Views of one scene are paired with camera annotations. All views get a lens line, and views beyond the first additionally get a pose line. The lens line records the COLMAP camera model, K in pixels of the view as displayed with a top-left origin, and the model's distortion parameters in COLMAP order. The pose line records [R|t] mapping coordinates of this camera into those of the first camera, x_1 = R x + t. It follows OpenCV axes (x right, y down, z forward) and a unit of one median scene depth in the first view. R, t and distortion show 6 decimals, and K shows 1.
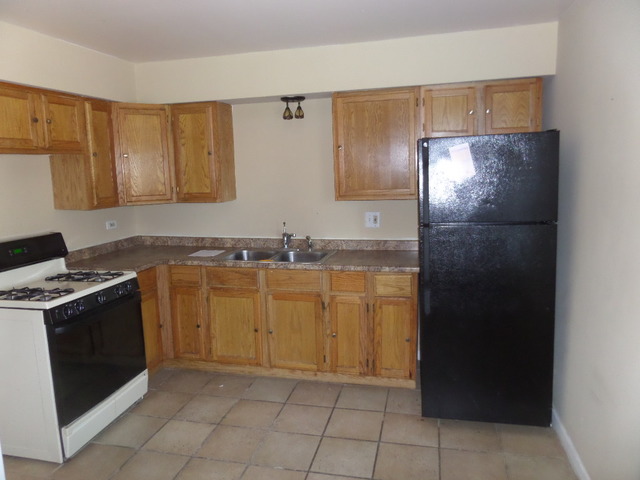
lens RADIAL K [[463.4, 0, 320.1], [0, 463.4, 238.9], [0, 0, 1]] dist [-0.026556, 0.008471]
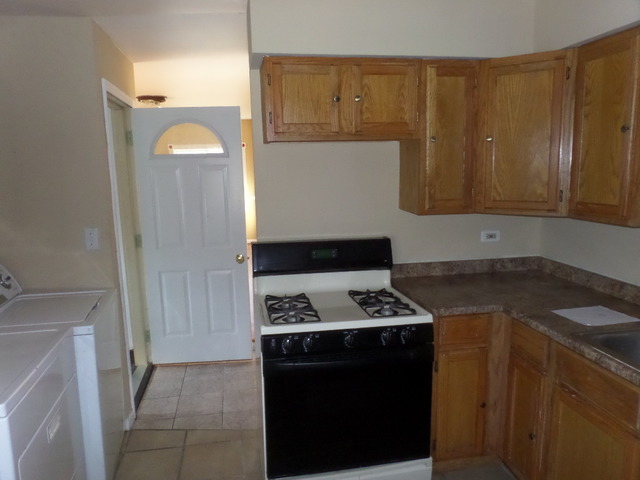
lens RADIAL K [[463.4, 0, 319.6], [0, 463.4, 240.6], [0, 0, 1]] dist [-0.026556, 0.008471]
pose [[0.389702, 0.160469, -0.906853, 0.114689], [-0.130141, 0.984416, 0.118268, -0.084867], [0.911699, 0.071930, 0.404512, 0.527548]]
